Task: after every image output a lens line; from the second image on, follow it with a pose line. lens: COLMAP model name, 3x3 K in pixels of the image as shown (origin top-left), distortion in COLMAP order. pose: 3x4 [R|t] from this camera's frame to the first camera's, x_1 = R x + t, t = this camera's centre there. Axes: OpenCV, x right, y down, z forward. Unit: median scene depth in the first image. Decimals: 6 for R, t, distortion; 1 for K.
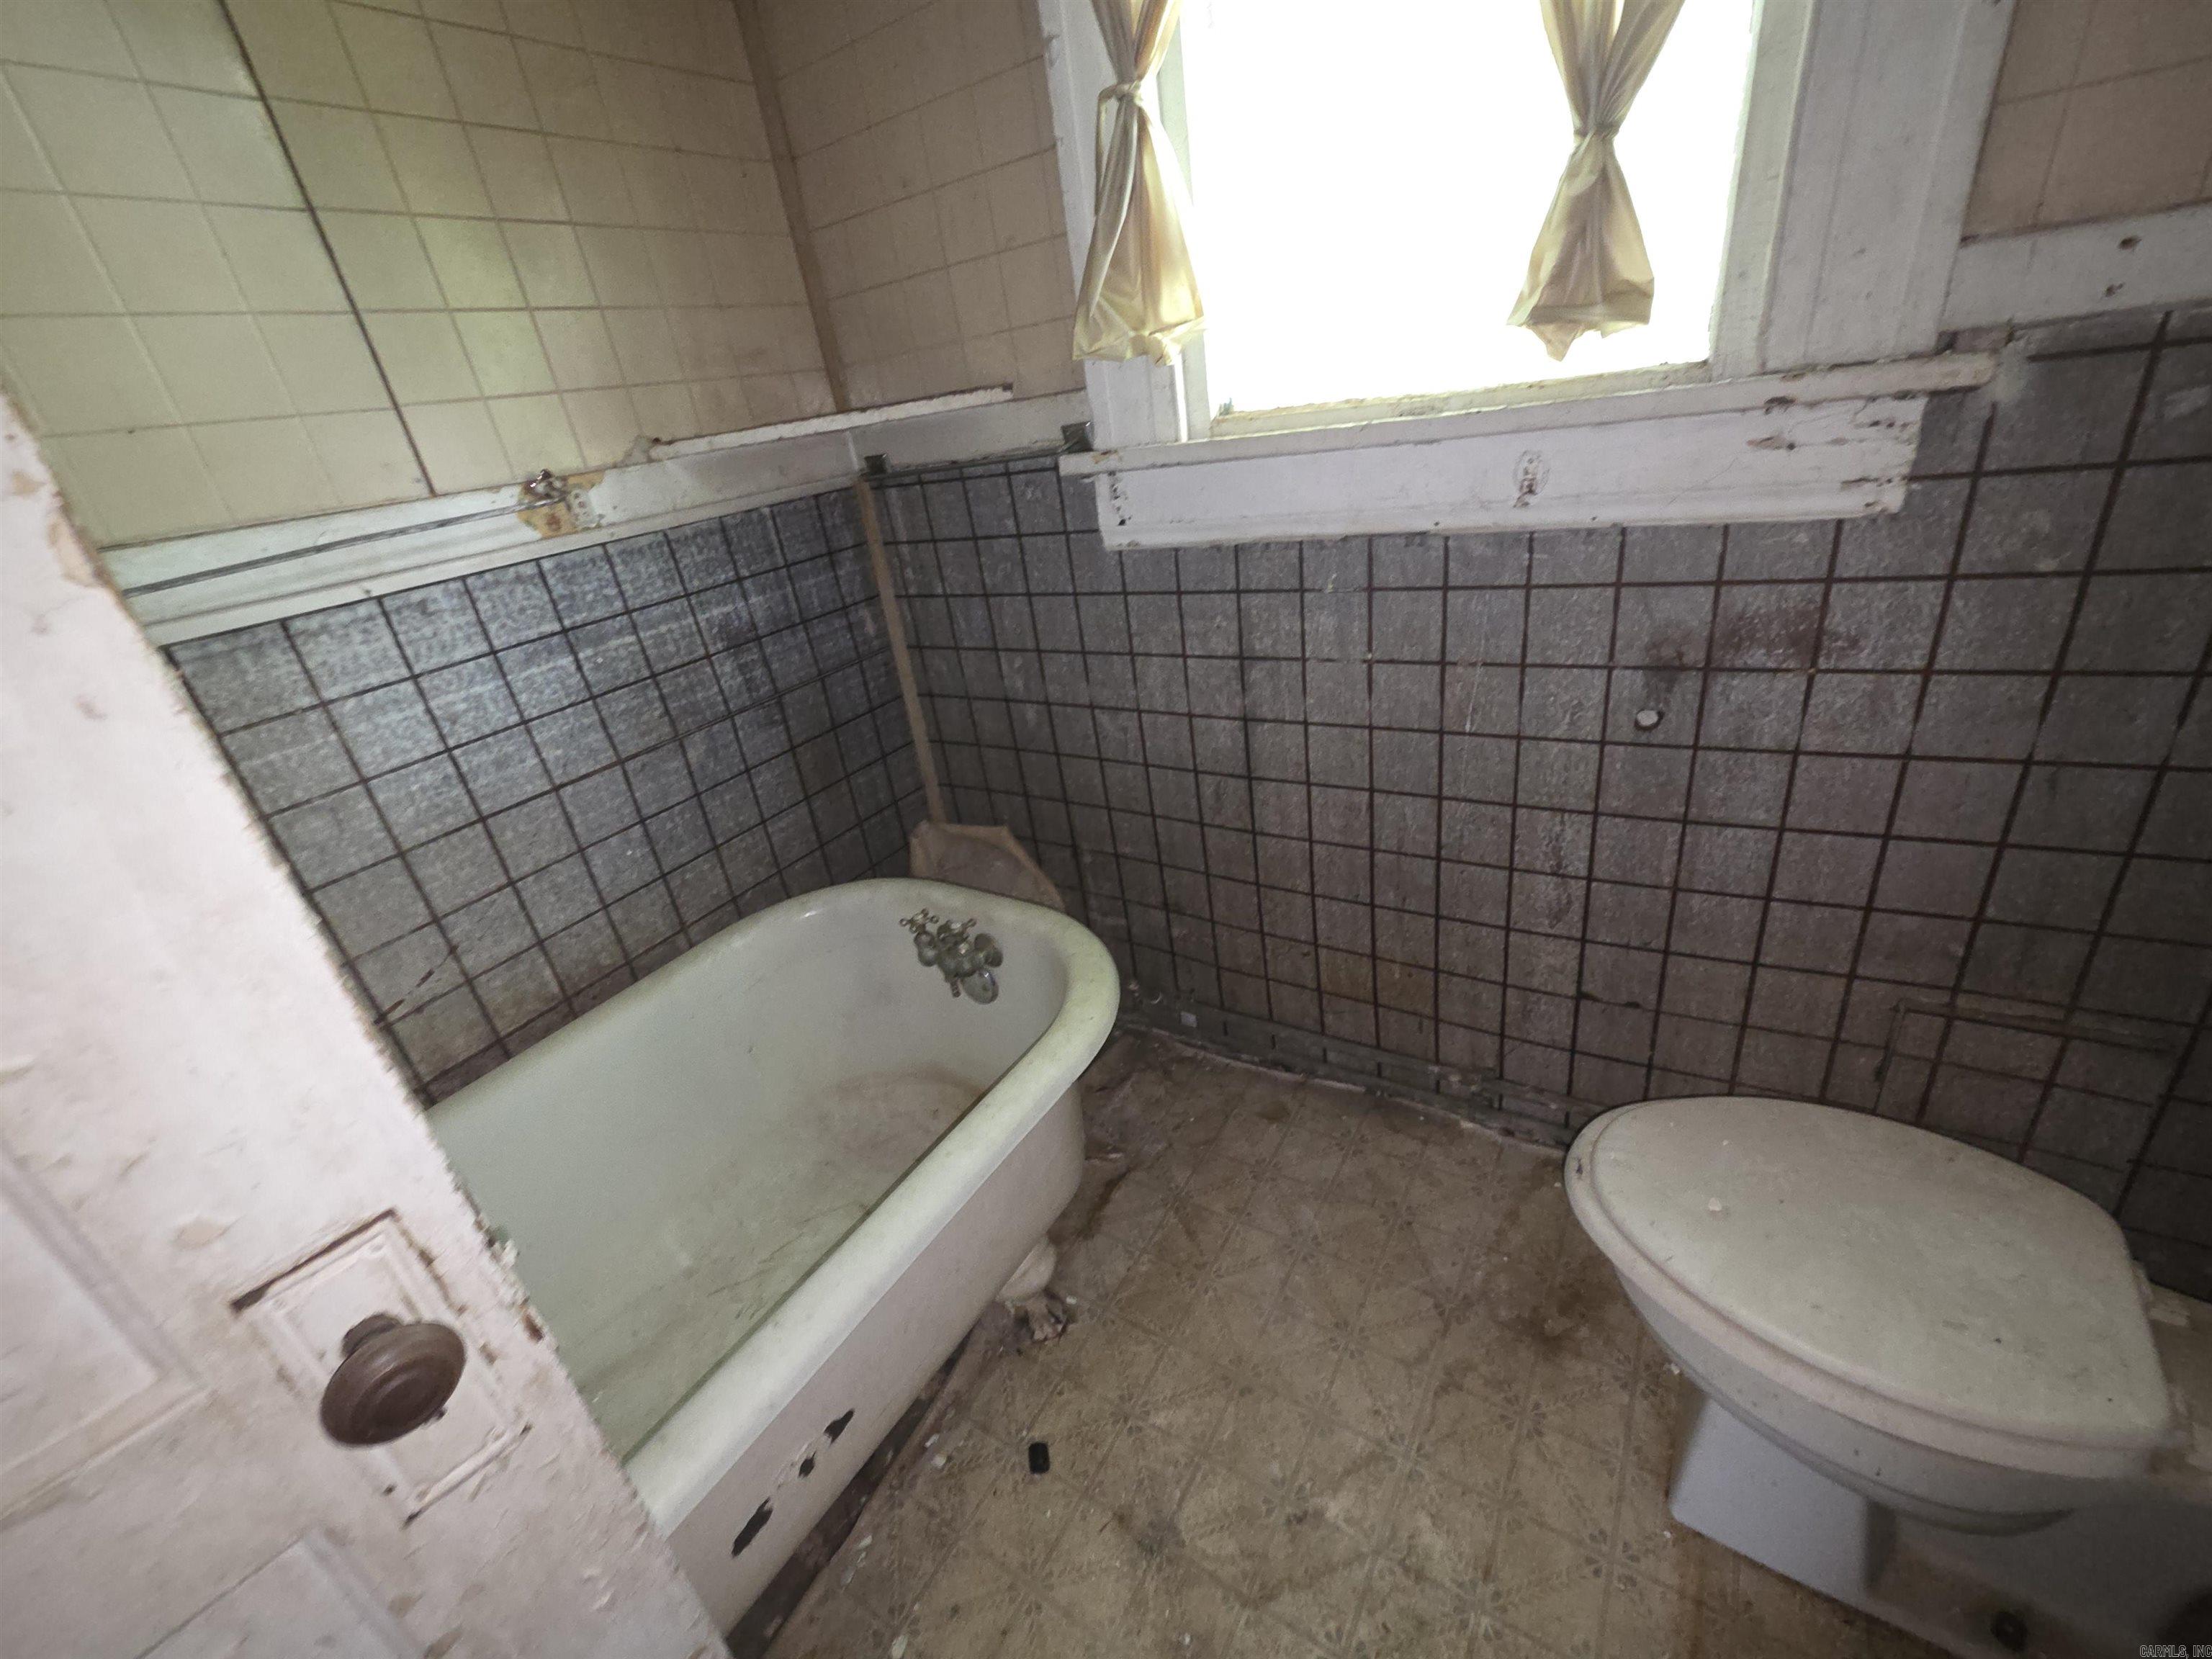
lens RADIAL K [[909.6, 0, 1100.3], [0, 909.6, 824.2], [0, 0, 1]] dist [0.002557, -0.001461]
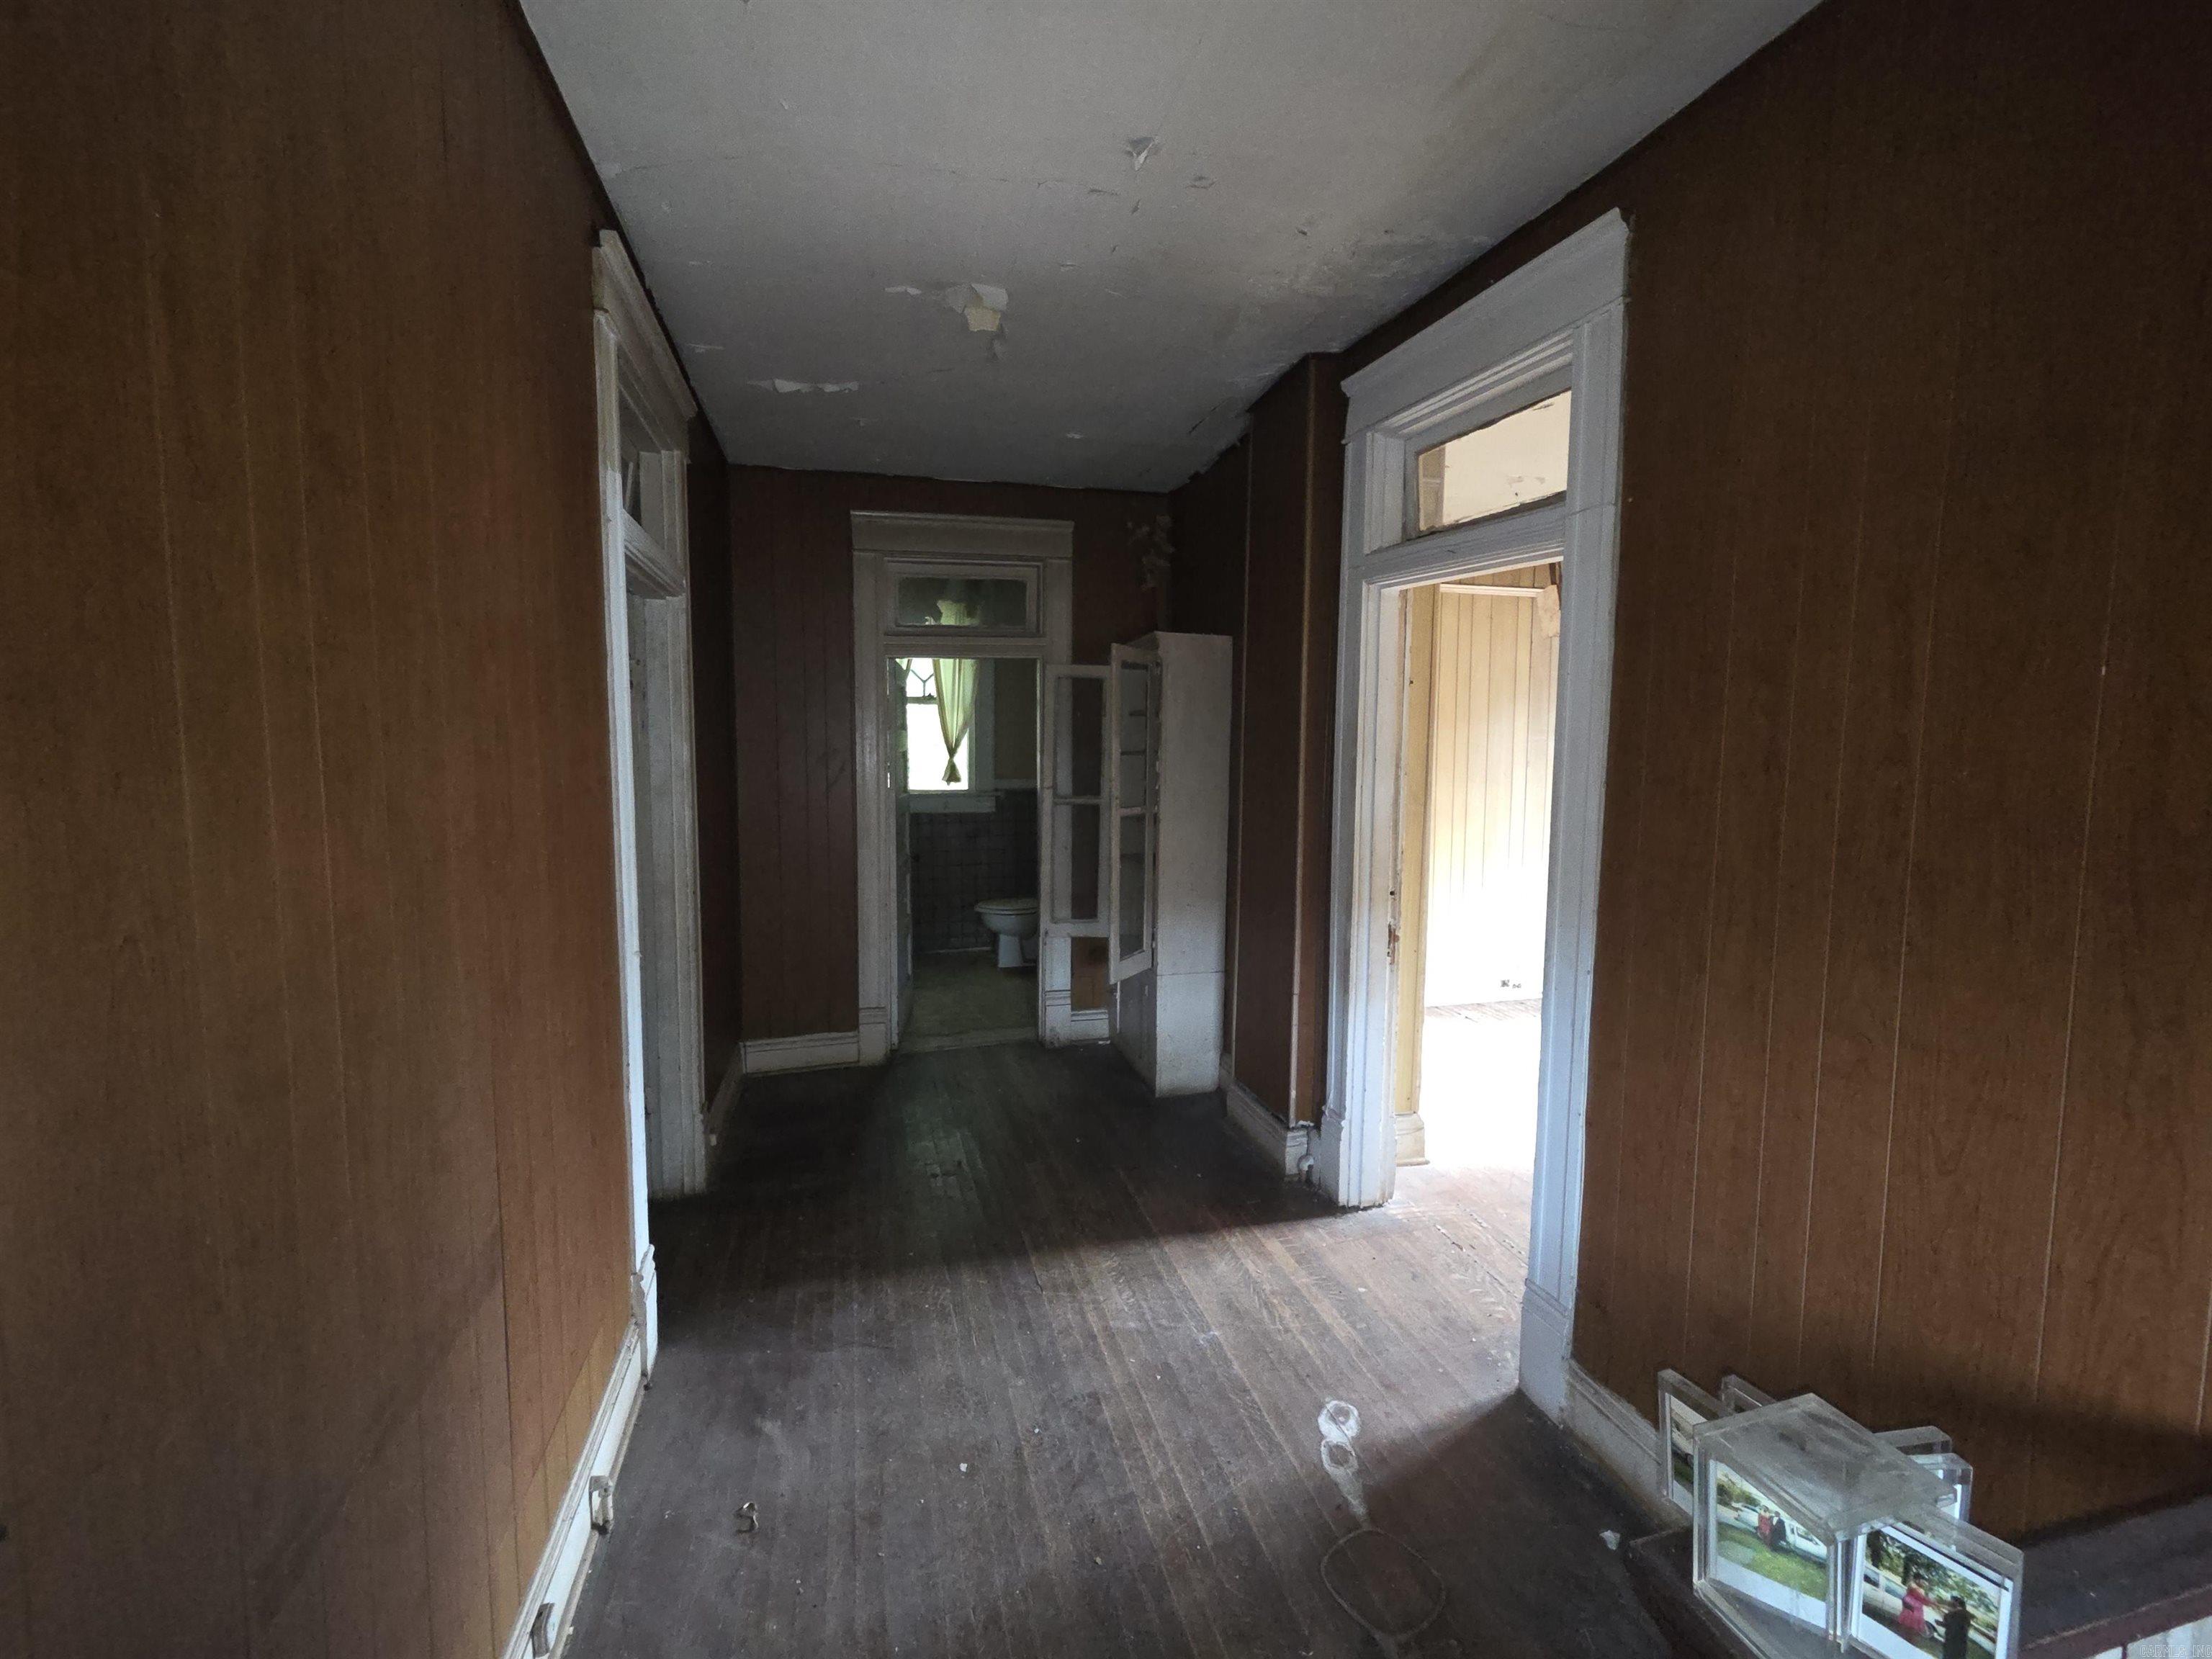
lens RADIAL K [[909.6, 0, 1091.4], [0, 909.6, 824.7], [0, 0, 1]] dist [0.002557, -0.001461]
pose [[0.684831, 0.070523, 0.725282, -3.268979], [0.225103, 0.926153, -0.302604, 1.806431], [-0.693062, 0.370496, 0.618383, -3.376286]]
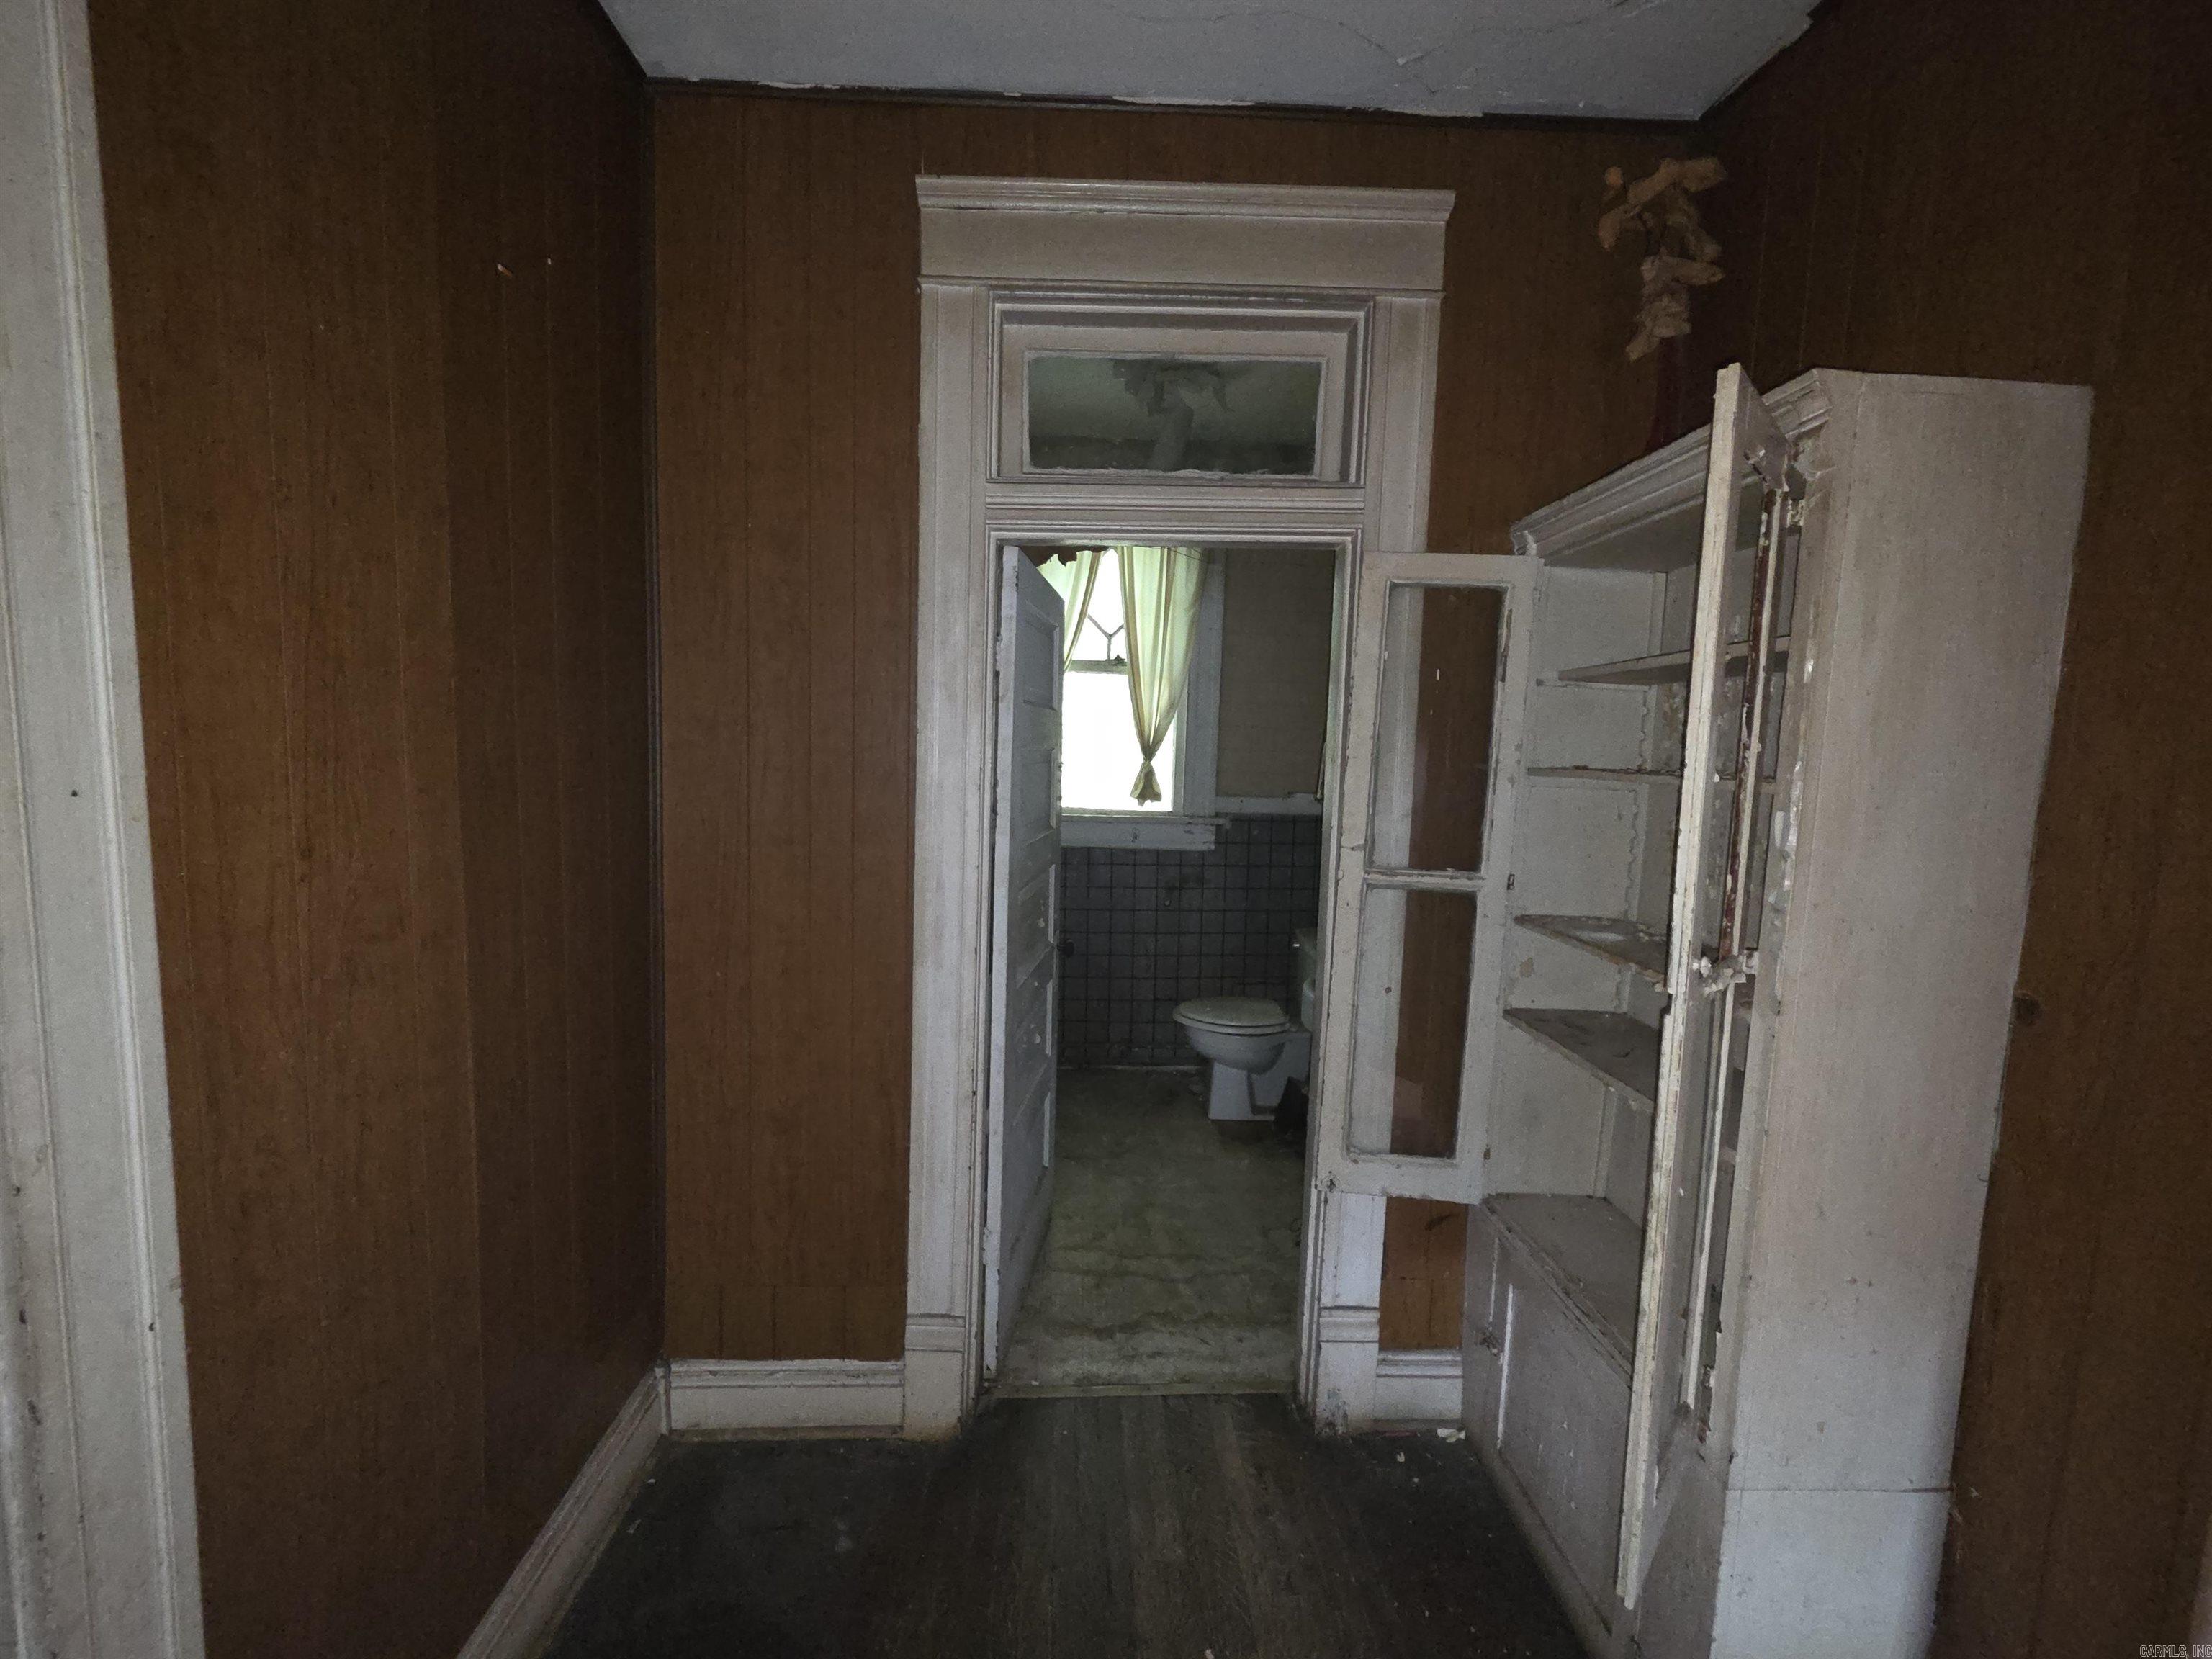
lens RADIAL K [[909.6, 0, 1100.7], [0, 909.6, 817.3], [0, 0, 1]] dist [0.002557, -0.001461]
pose [[0.821848, 0.105869, 0.559783, -1.768258], [0.113450, 0.932489, -0.342919, 0.825180], [-0.558296, 0.345335, 0.754354, -1.777768]]
